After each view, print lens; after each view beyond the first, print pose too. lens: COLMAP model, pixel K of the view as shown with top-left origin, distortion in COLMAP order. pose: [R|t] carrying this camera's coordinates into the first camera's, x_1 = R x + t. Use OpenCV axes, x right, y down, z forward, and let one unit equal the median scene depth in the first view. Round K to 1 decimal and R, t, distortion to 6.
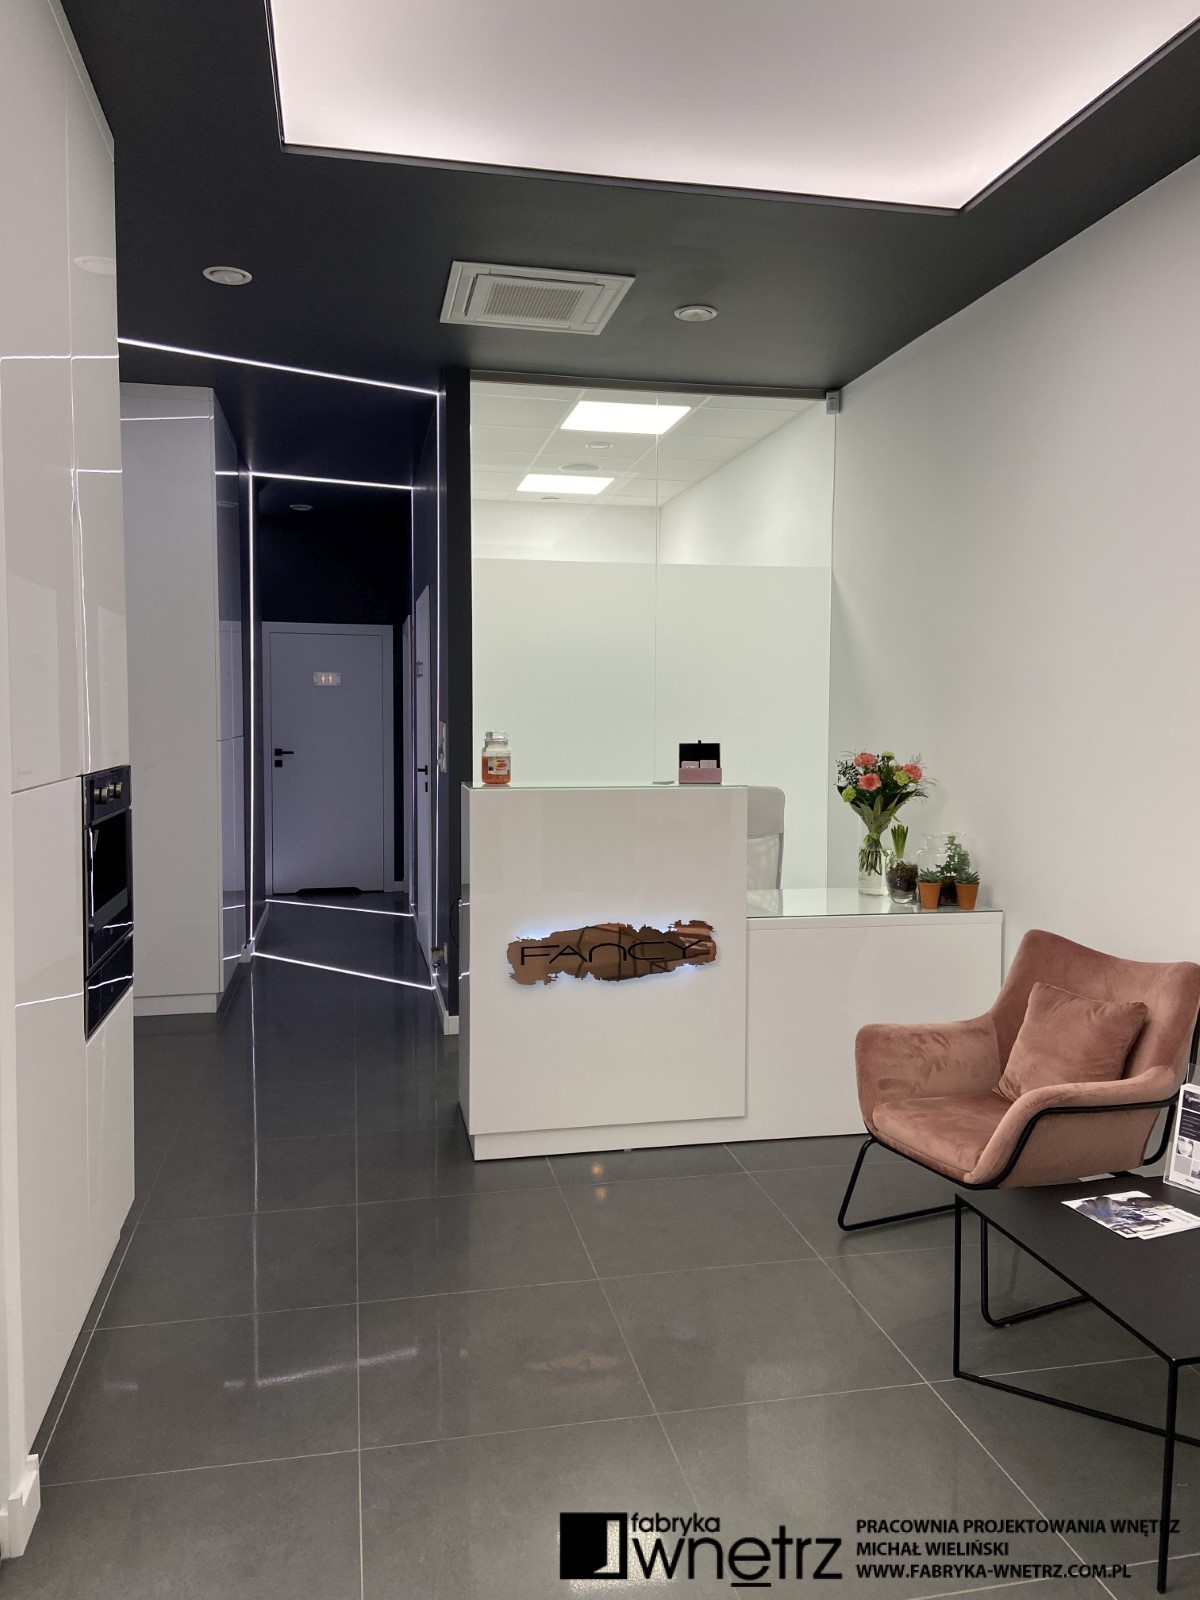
lens RADIAL K [[1223.0, 0, 621.6], [0, 1223.0, 775.8], [0, 0, 1]] dist [0.085805, -0.000890]
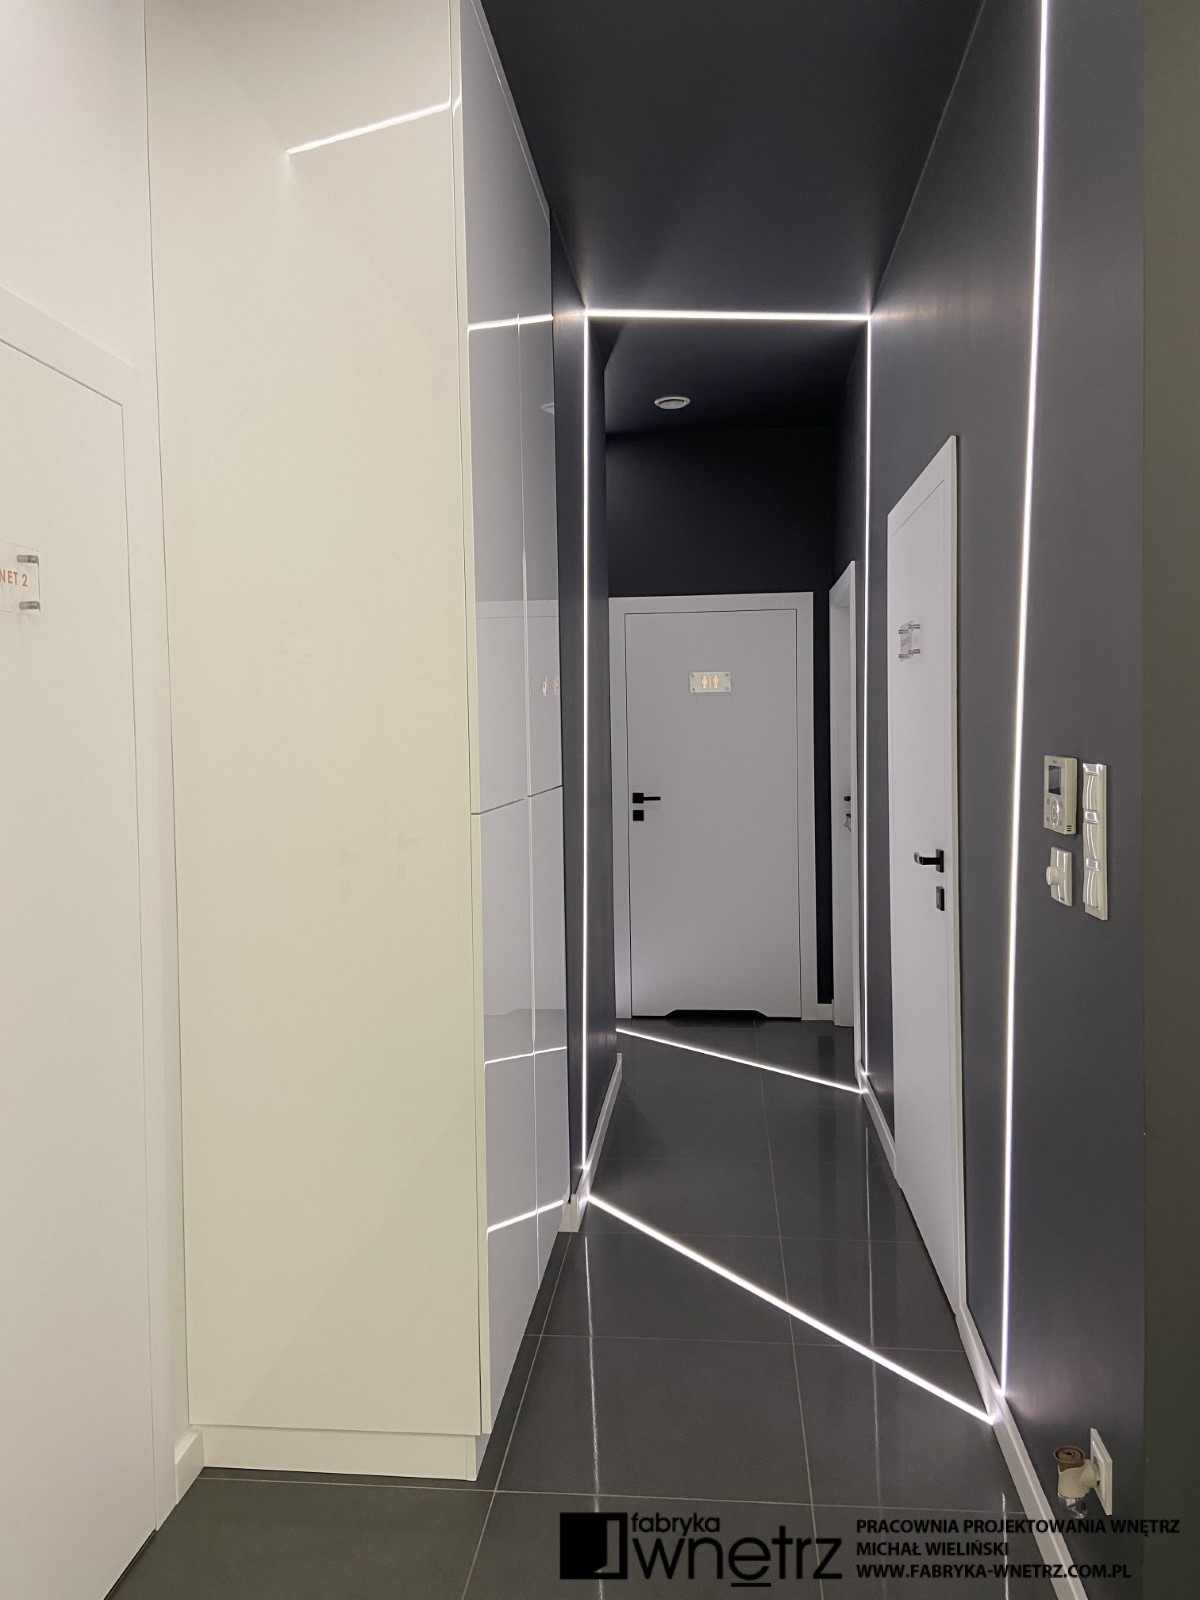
lens RADIAL K [[1223.0, 0, 621.6], [0, 1223.0, 775.8], [0, 0, 1]] dist [0.085805, -0.000890]
pose [[0.956232, -0.007526, -0.292511, -0.103006], [0.003277, 0.999882, -0.015014, -0.021736], [0.292590, 0.013399, 0.956144, 0.398725]]
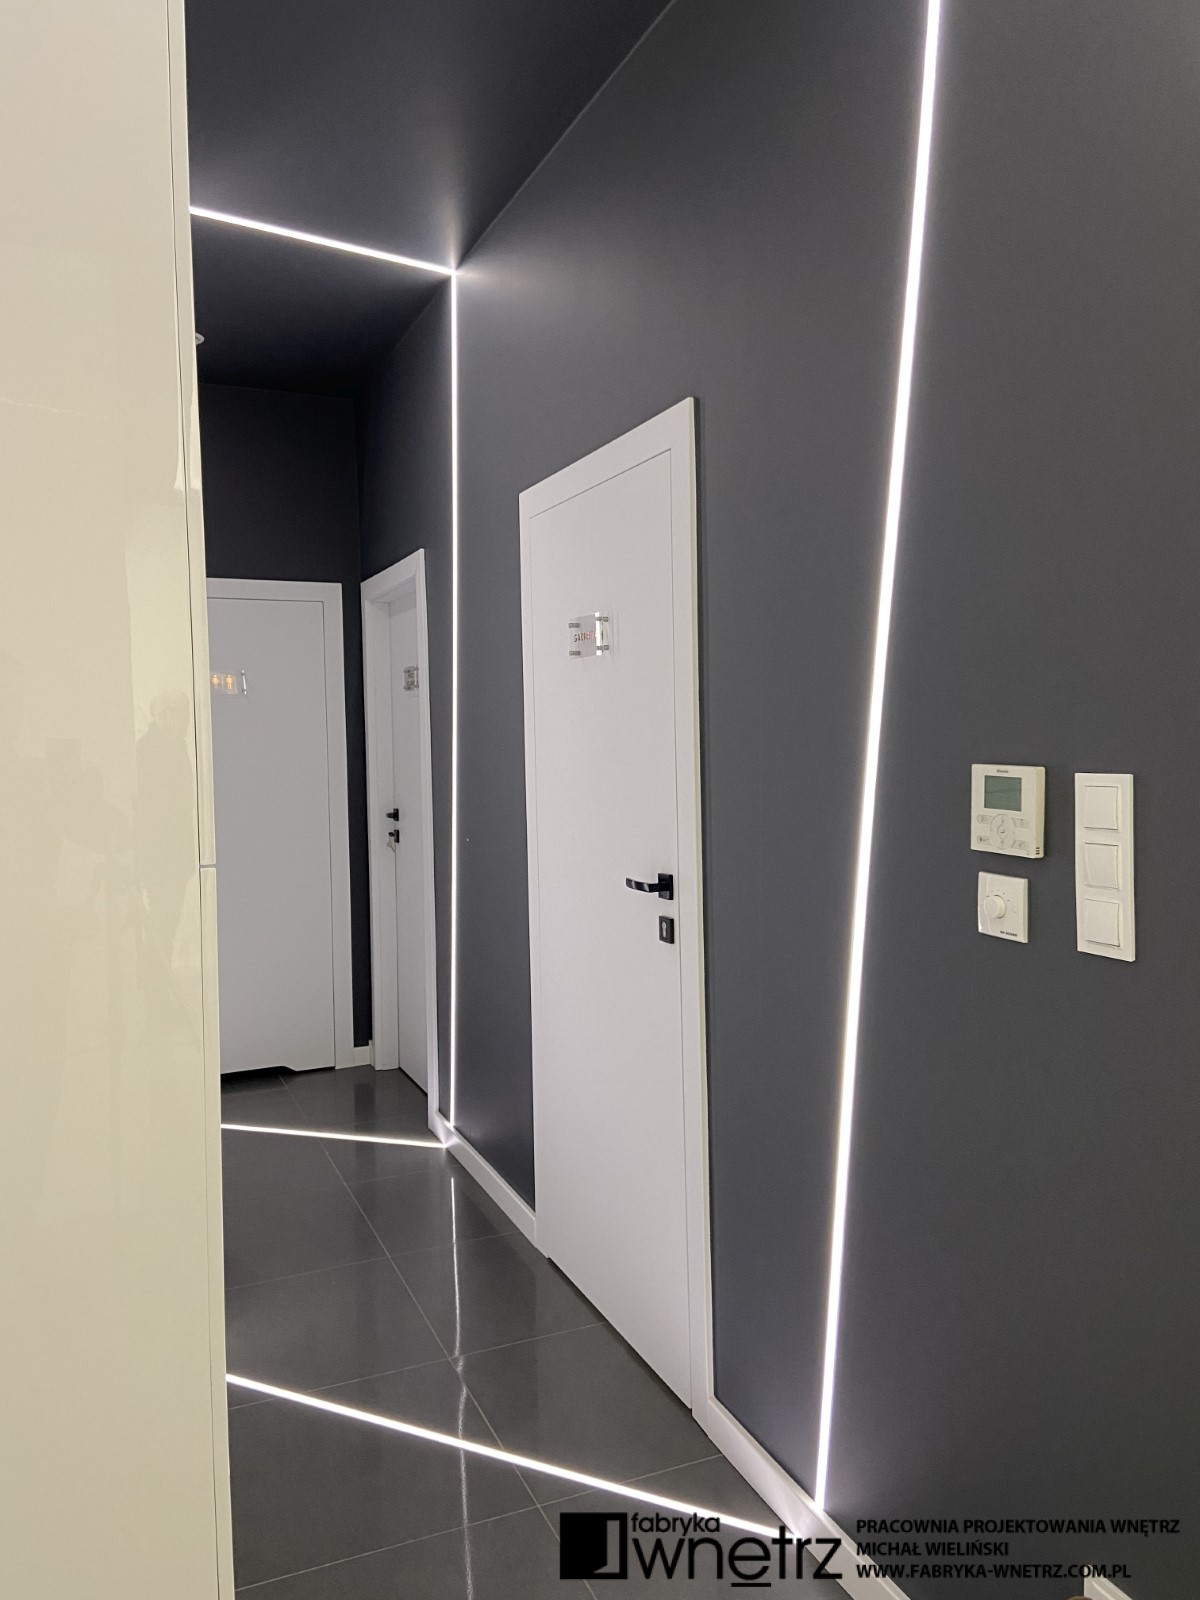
lens RADIAL K [[1223.0, 0, 621.6], [0, 1223.0, 775.8], [0, 0, 1]] dist [0.085805, -0.000890]
pose [[0.979785, -0.026192, 0.198331, -0.185290], [0.029803, 0.999440, -0.015245, -0.025518], [-0.197820, 0.020848, 0.980017, 0.460240]]
